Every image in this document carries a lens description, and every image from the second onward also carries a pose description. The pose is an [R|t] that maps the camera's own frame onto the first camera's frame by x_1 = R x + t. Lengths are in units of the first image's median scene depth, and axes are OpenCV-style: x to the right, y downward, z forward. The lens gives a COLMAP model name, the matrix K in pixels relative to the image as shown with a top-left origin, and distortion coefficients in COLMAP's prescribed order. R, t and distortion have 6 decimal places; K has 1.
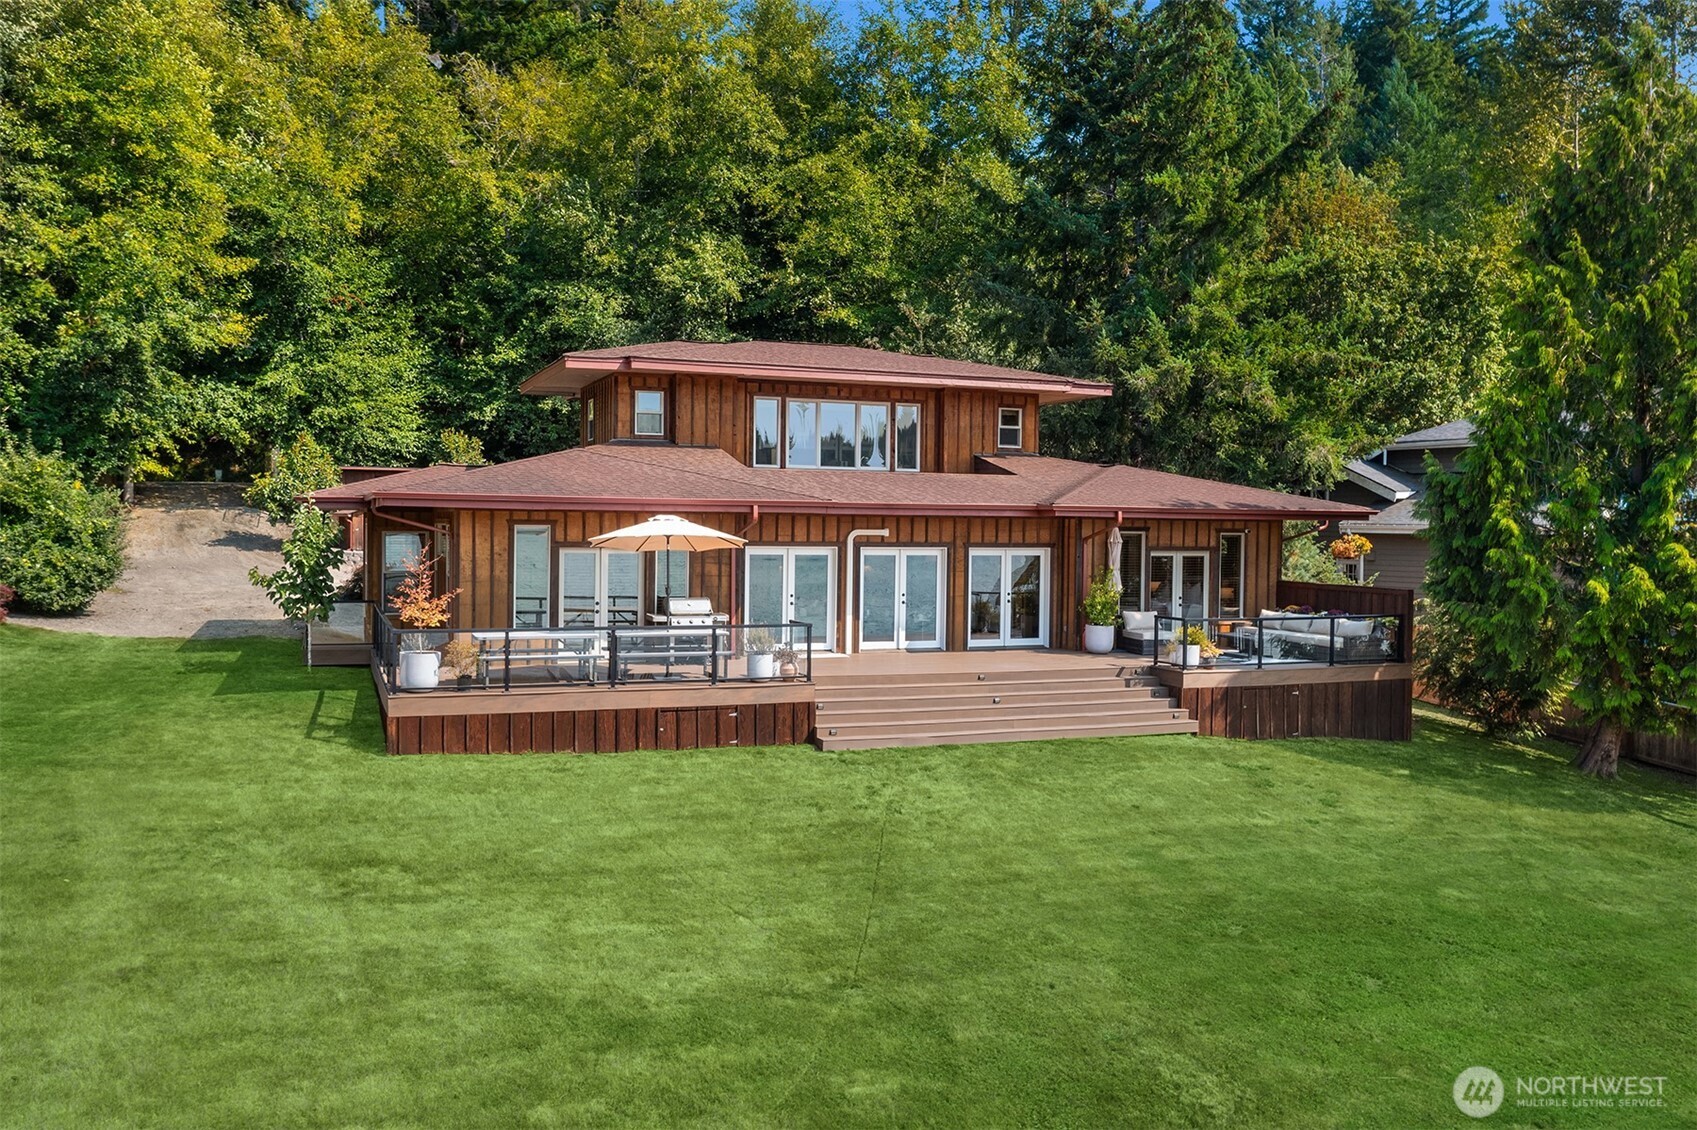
lens RADIAL K [[1360.7, 0, 848.5], [0, 1360.7, 565.0], [0, 0, 1]] dist [-0.008757, -0.002321]
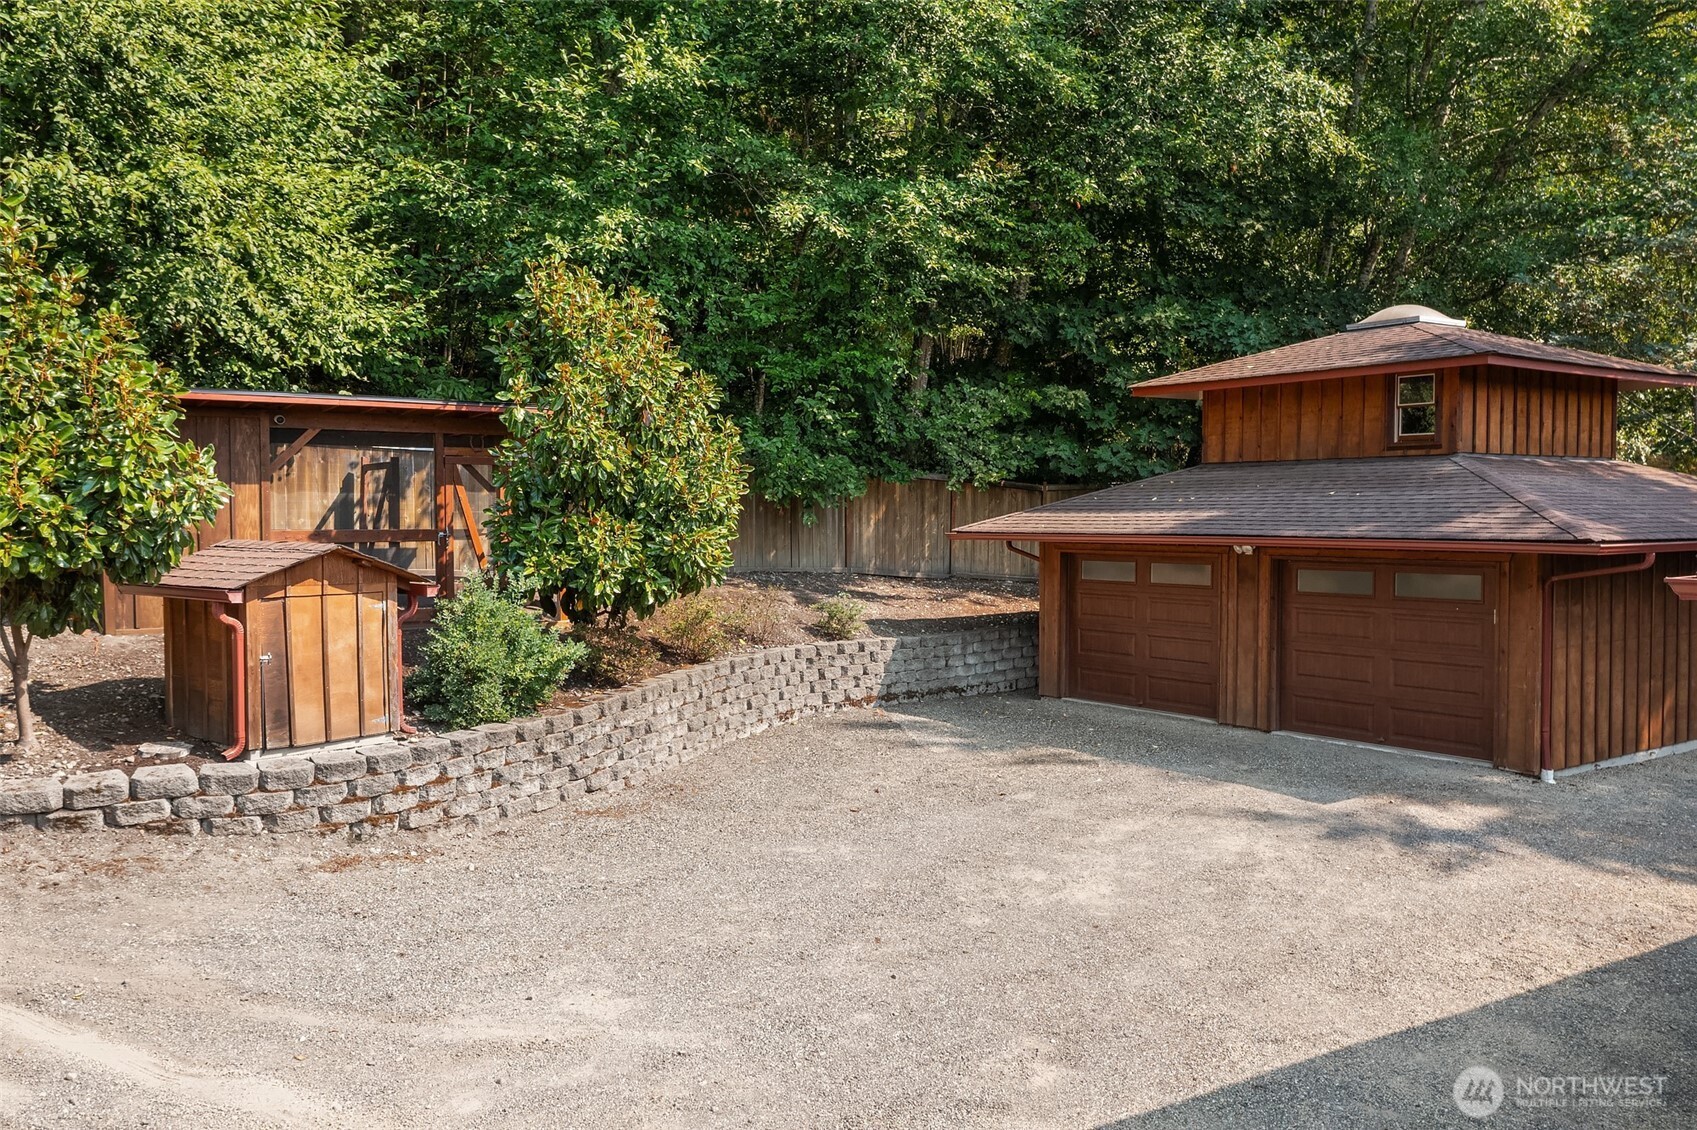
lens RADIAL K [[1360.7, 0, 848.5], [0, 1360.7, 565.0], [0, 0, 1]] dist [-0.008757, -0.002321]
pose [[0.980014, -0.024291, 0.197442, -0.535920], [0.022063, 0.999666, 0.013478, -0.071144], [-0.197703, -0.008853, 0.980222, 1.294282]]
